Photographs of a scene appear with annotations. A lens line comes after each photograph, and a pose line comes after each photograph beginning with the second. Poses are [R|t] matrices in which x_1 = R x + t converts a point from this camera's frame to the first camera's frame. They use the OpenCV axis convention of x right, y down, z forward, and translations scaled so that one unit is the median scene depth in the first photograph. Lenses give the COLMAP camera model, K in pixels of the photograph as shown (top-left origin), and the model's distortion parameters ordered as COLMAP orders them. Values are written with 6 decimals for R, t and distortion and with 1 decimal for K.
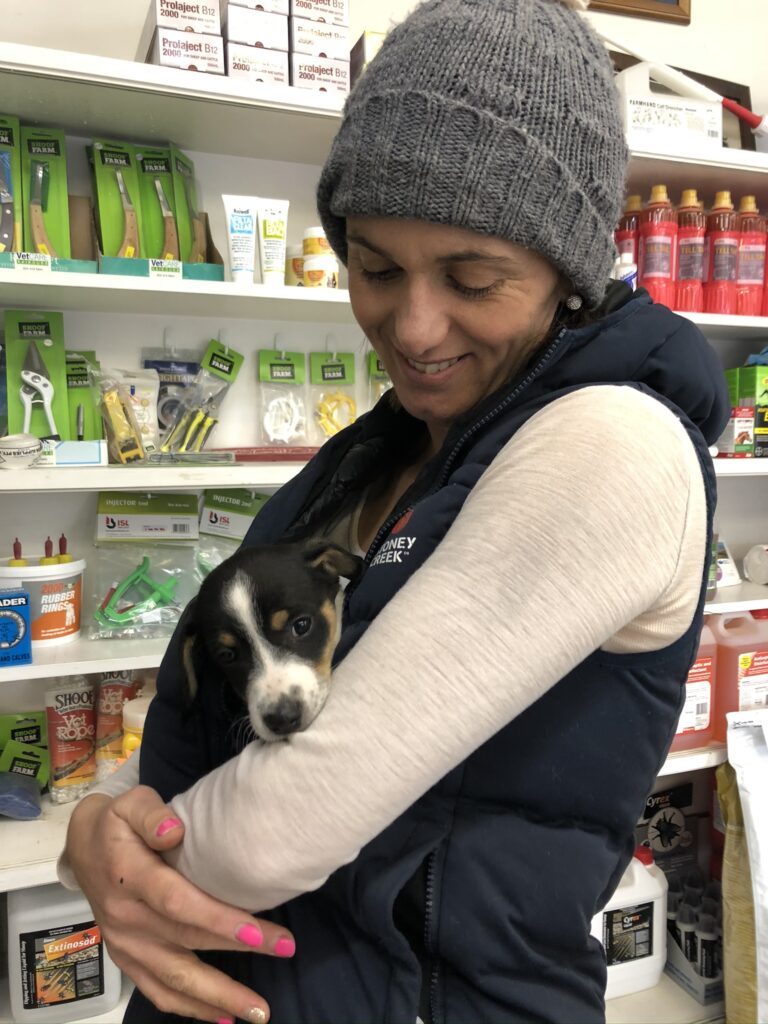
lens RADIAL K [[824.2, 0, 387.4], [0, 824.2, 509.3], [0, 0, 1]] dist [-0.004963, -0.004408]
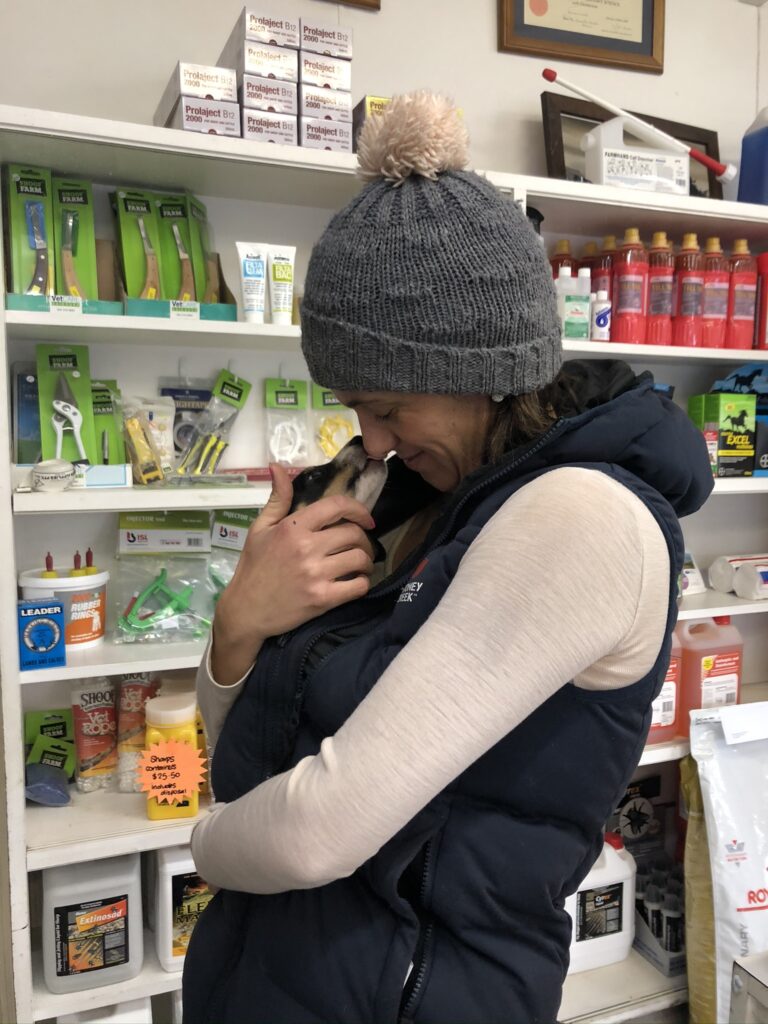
lens RADIAL K [[824.2, 0, 381.2], [0, 824.2, 515.1], [0, 0, 1]] dist [-0.004963, -0.004408]
pose [[0.999898, 0.003549, 0.013856, -0.018174], [-0.003666, 0.999958, 0.008430, -0.023353], [-0.013825, -0.008480, 0.999868, -0.100533]]
